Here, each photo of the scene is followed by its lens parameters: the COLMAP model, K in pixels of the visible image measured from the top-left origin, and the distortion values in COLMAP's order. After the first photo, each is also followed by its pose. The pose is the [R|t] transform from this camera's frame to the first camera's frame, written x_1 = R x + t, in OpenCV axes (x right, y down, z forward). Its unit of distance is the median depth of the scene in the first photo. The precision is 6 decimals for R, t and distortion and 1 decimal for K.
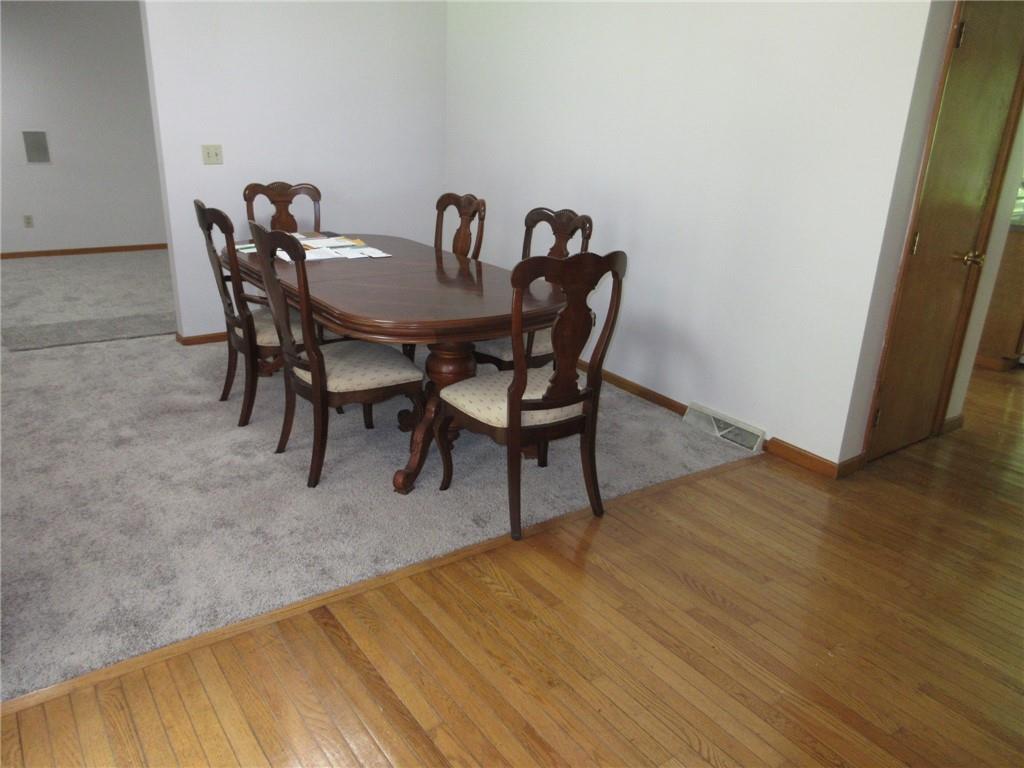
lens RADIAL K [[762.5, 0, 512.0], [0, 762.5, 384.0], [0, 0, 1]] dist [0.069836, 0.000815]
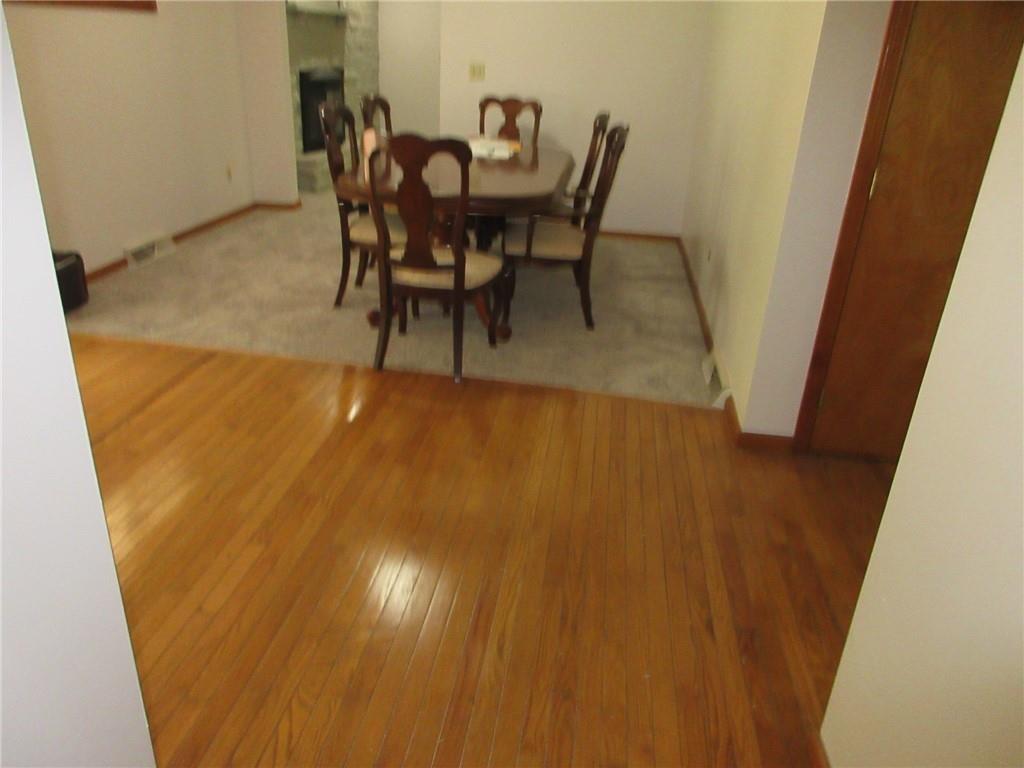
lens RADIAL K [[762.5, 0, 512.0], [0, 762.5, 384.0], [0, 0, 1]] dist [0.069836, 0.000815]
pose [[0.728629, 0.280412, -0.624876, 0.960993], [-0.246710, 0.958558, 0.142478, -0.008063], [0.638932, 0.050349, 0.767613, 0.183393]]
